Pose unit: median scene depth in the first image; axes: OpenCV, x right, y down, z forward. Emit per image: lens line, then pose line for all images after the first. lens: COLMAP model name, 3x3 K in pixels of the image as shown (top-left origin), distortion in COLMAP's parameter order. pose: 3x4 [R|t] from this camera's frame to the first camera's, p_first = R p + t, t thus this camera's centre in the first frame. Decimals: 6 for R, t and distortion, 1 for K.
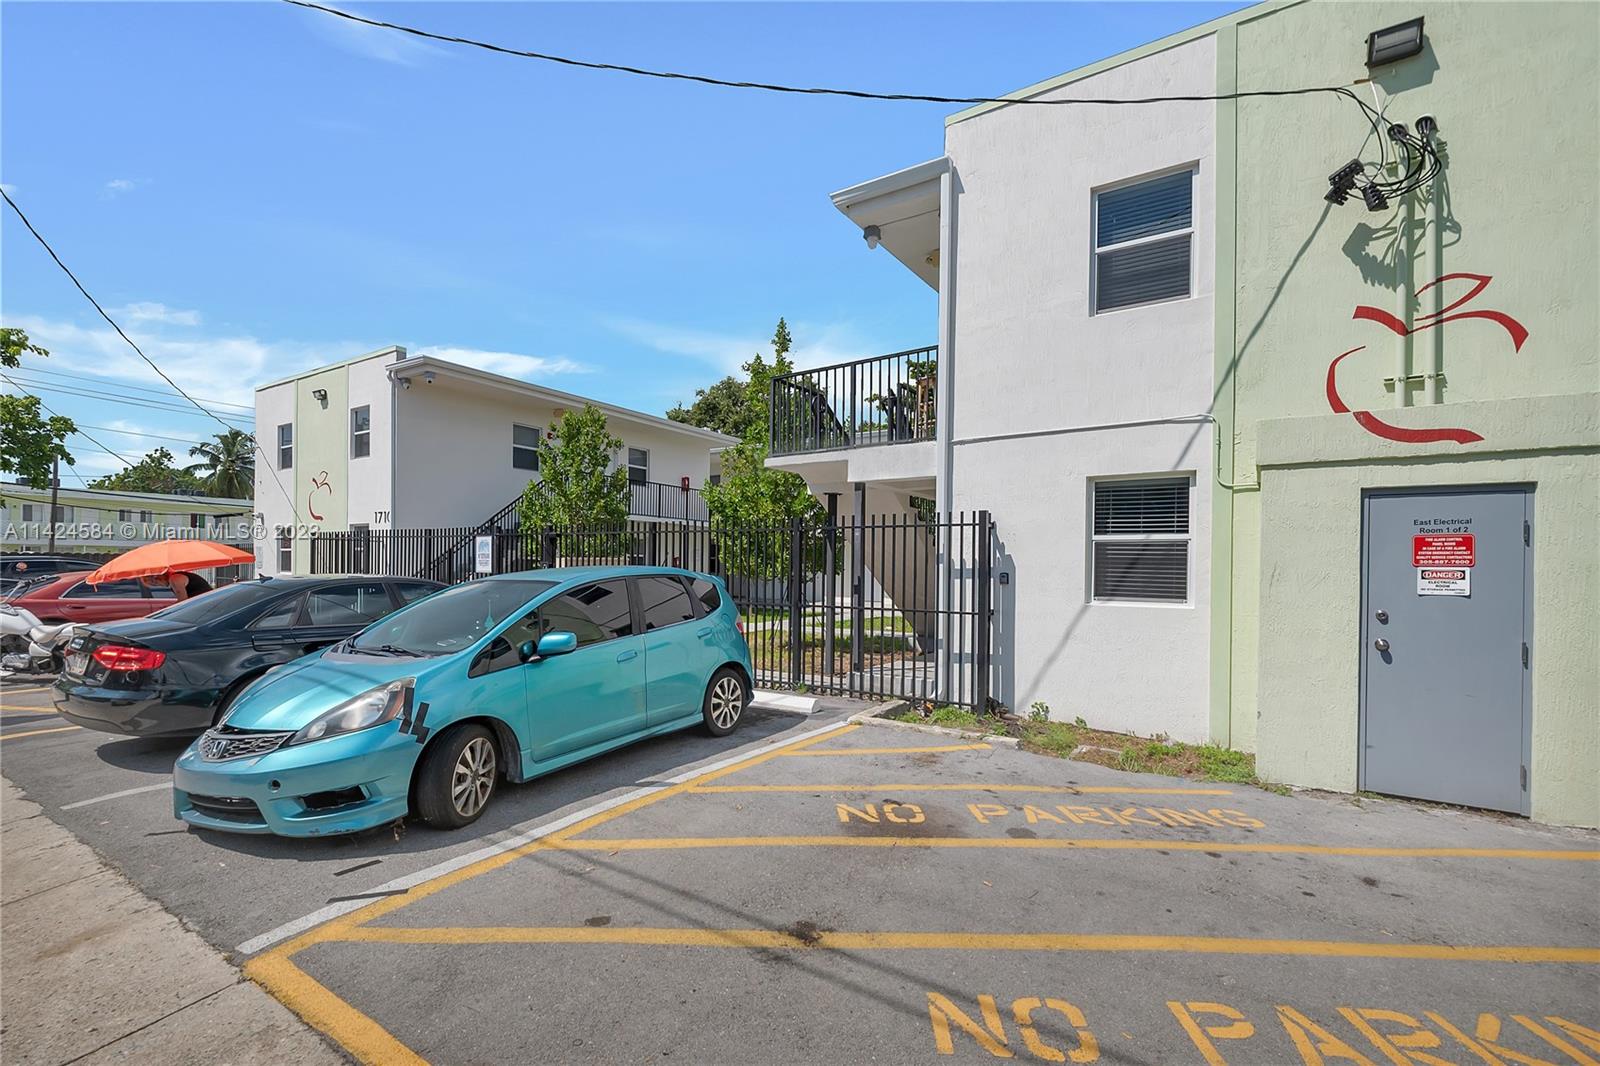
lens RADIAL K [[699.2, 0, 825.9], [0, 699.2, 567.3], [0, 0, 1]] dist [0.002145, 0.000460]
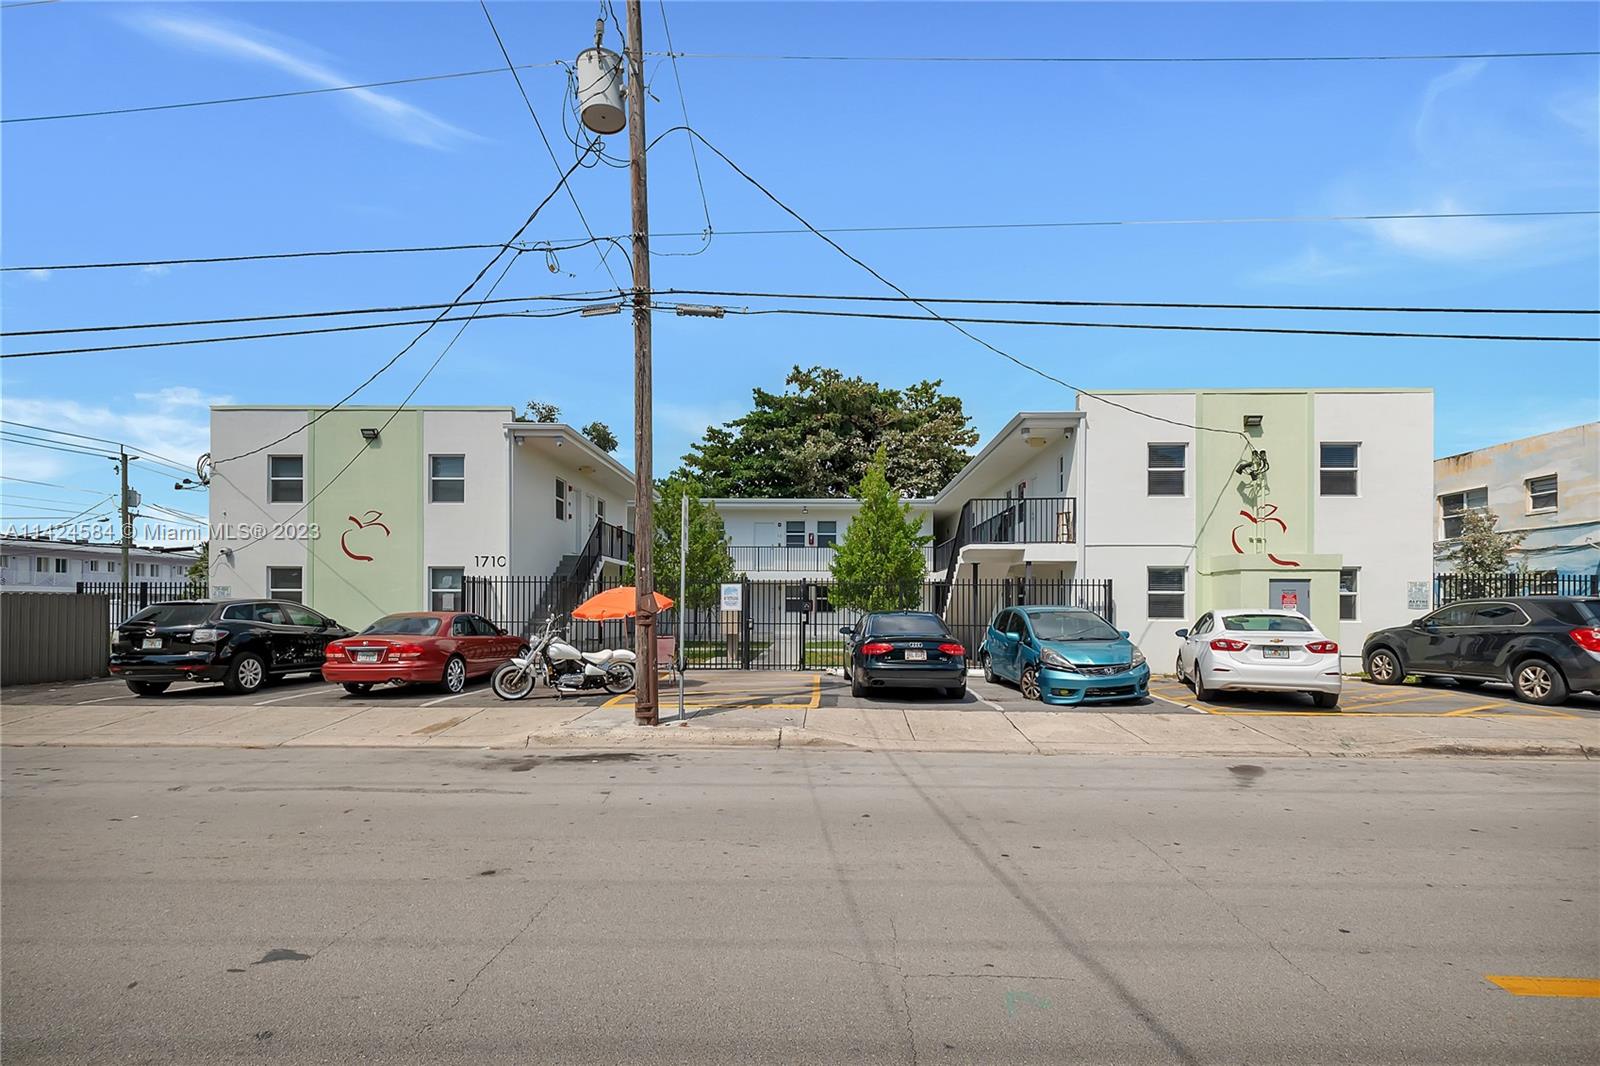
lens RADIAL K [[699.2, 0, 798.8], [0, 699.2, 605.7], [0, 0, 1]] dist [0.002145, 0.000460]
pose [[0.861392, -0.004678, 0.507919, -2.173726], [0.004990, 0.999987, 0.000748, -0.006222], [-0.507916, 0.001890, 0.861404, -0.500945]]
